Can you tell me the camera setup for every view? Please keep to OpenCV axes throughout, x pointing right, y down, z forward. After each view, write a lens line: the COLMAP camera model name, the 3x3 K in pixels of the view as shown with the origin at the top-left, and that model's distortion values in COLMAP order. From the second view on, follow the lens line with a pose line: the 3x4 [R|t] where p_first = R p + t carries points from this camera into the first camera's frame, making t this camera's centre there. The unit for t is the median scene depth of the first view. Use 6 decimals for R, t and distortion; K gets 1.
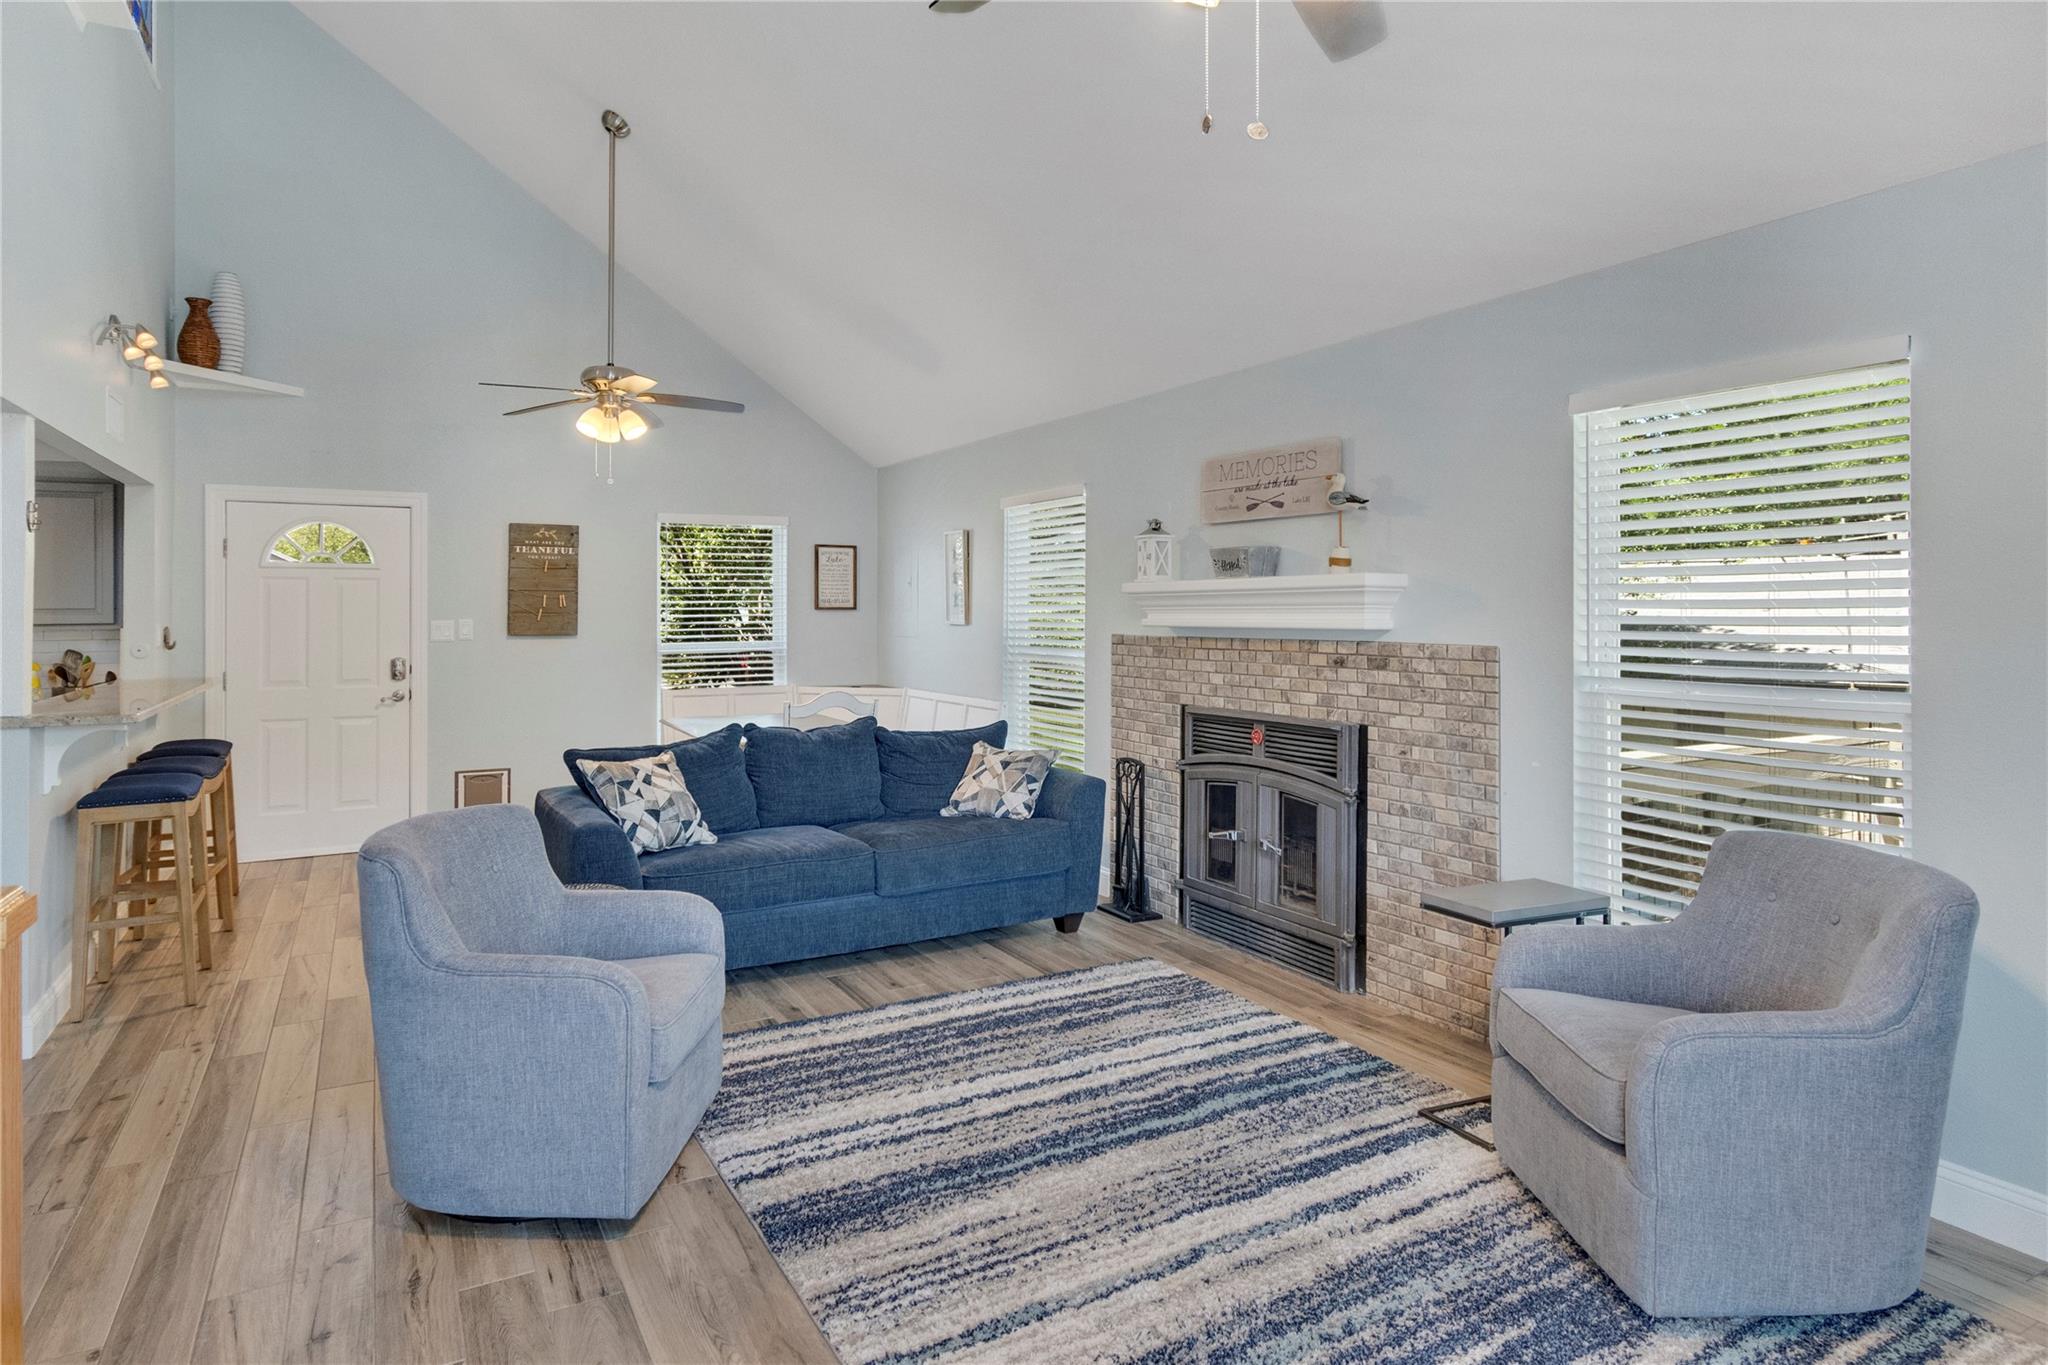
lens RADIAL K [[1159.6, 0, 998.0], [0, 1159.6, 600.2], [0, 0, 1]] dist [0.000856, -0.001787]
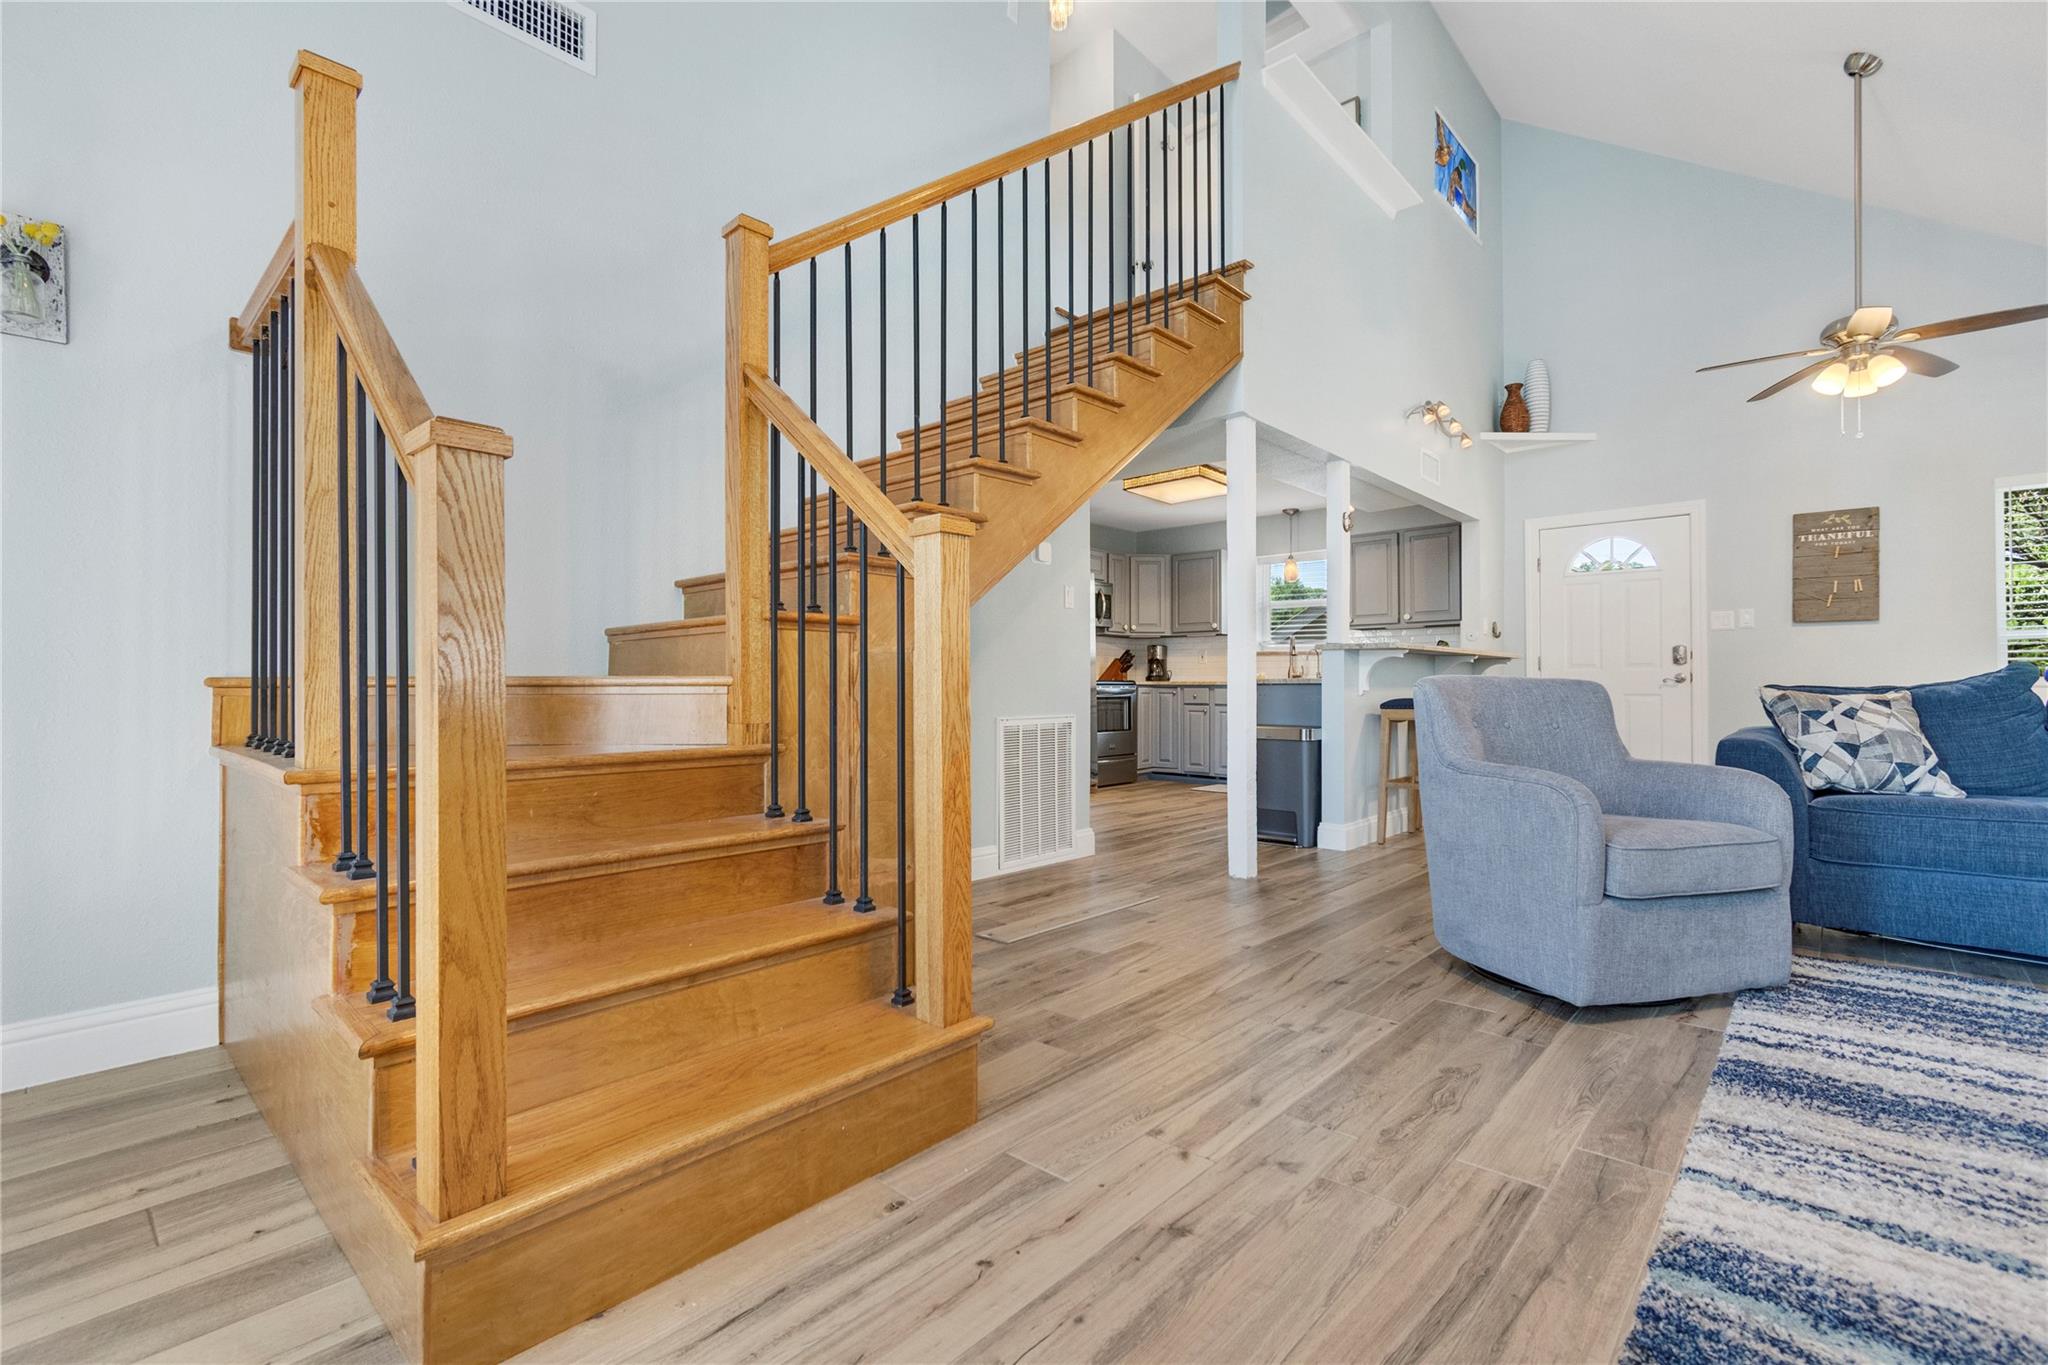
lens RADIAL K [[906.5, 0, 1020.4], [0, 906.5, 678.0], [0, 0, 1]] dist [-0.002702, -0.000788]
pose [[0.328513, -0.007280, -0.944471, 0.181248], [0.007630, 0.999958, -0.005053, 0.122047], [0.944469, -0.005546, 0.328555, 0.116129]]
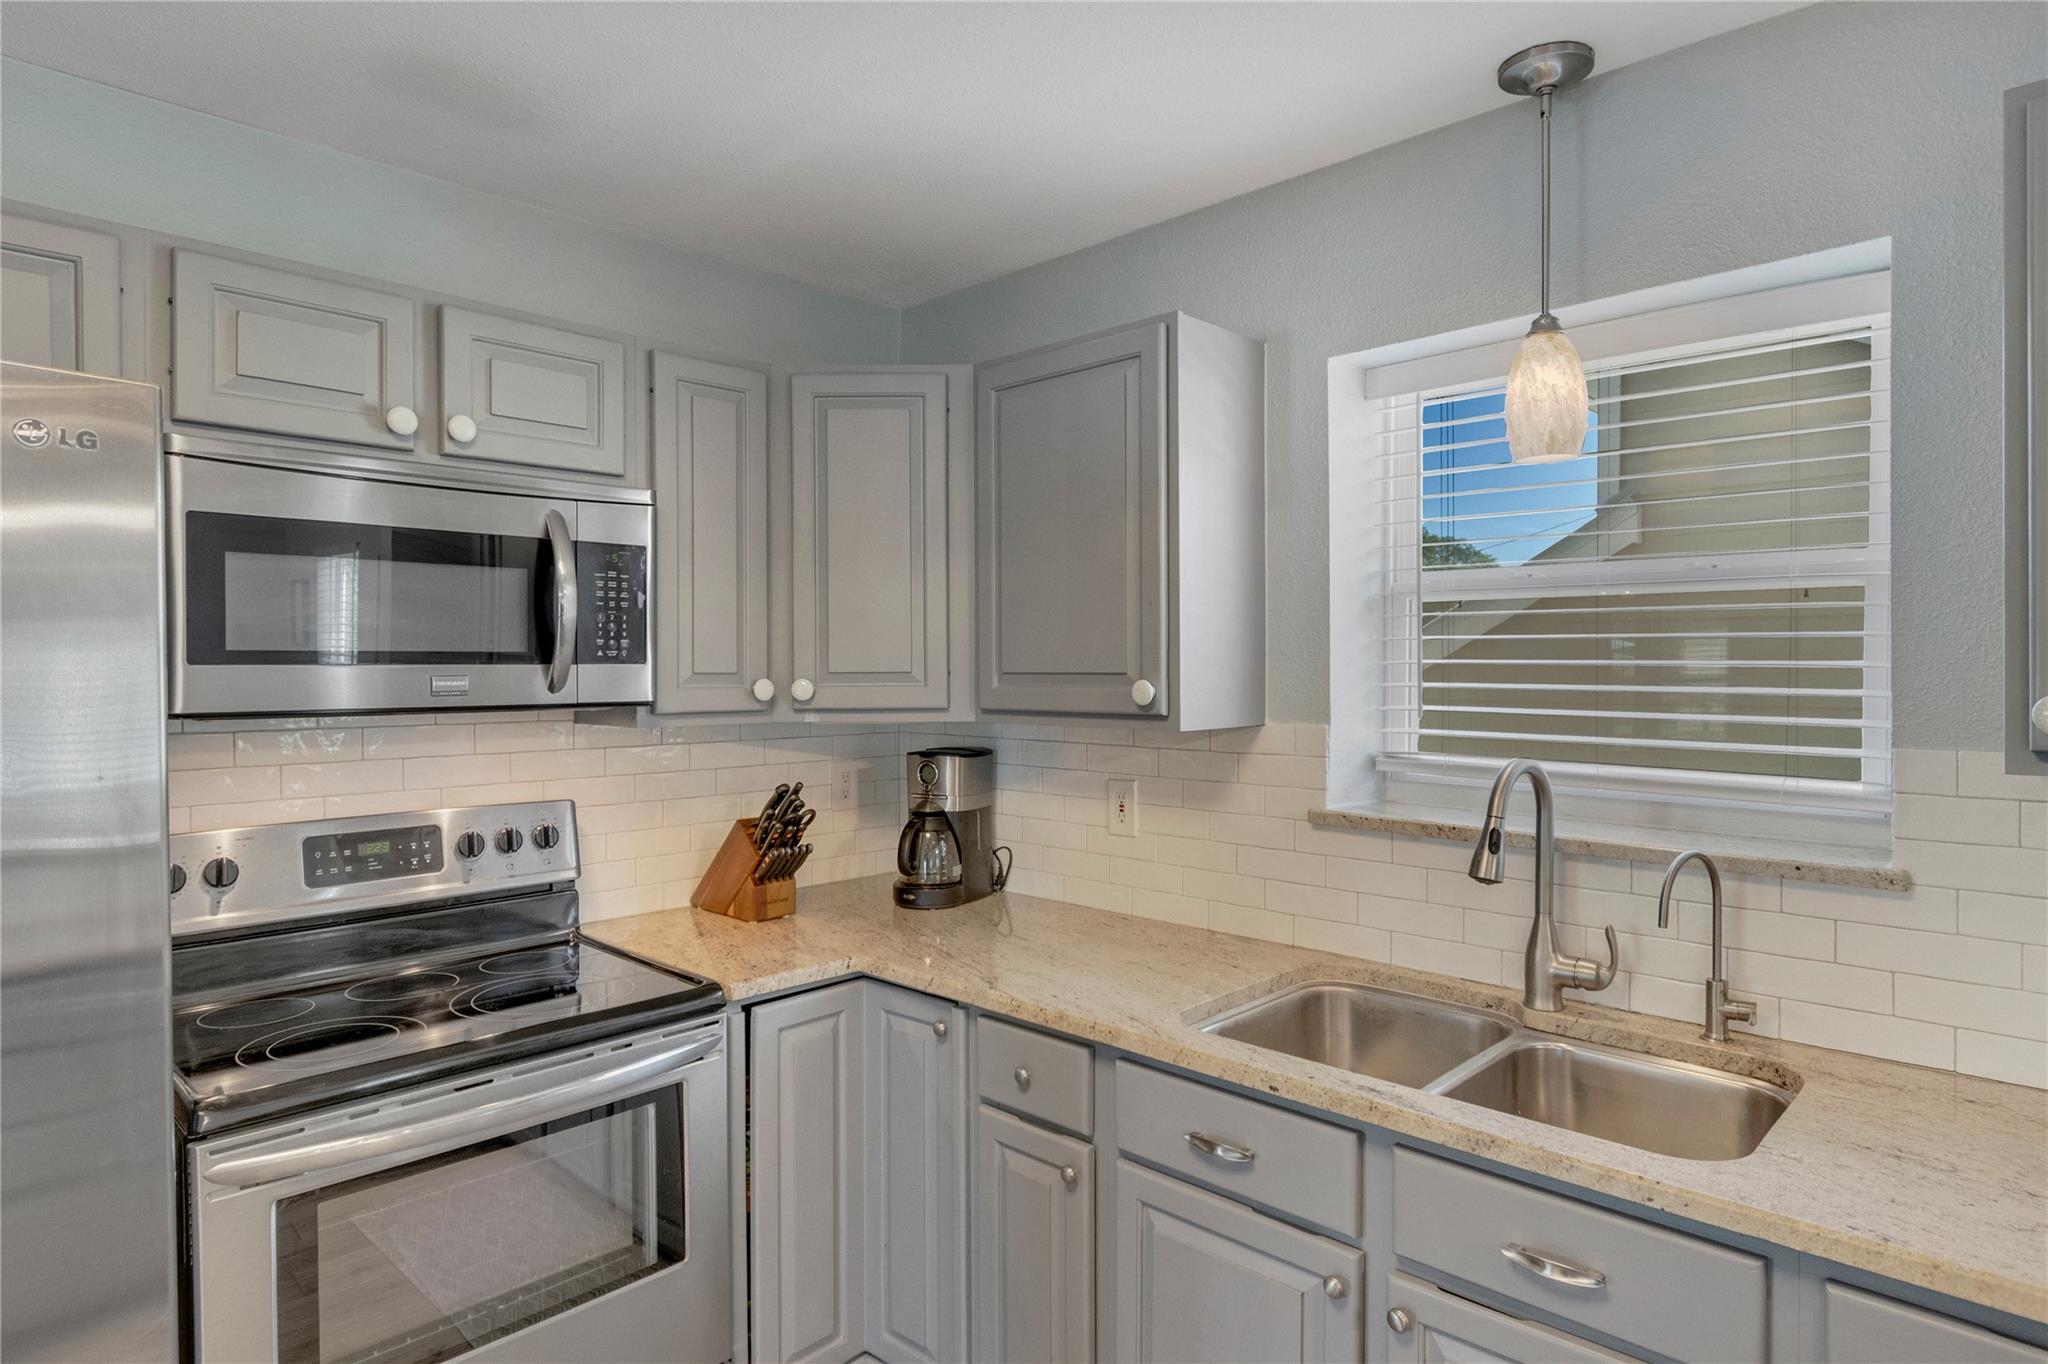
lens RADIAL K [[1135.2, 0, 1021.8], [0, 1135.2, 681.4], [0, 0, 1]] dist [0.005493, 0.001820]
pose [[0.290904, 0.008345, -0.956716, -0.933808], [0.009621, 0.999886, 0.011647, 0.005222], [0.956704, -0.012592, 0.290791, 0.867856]]
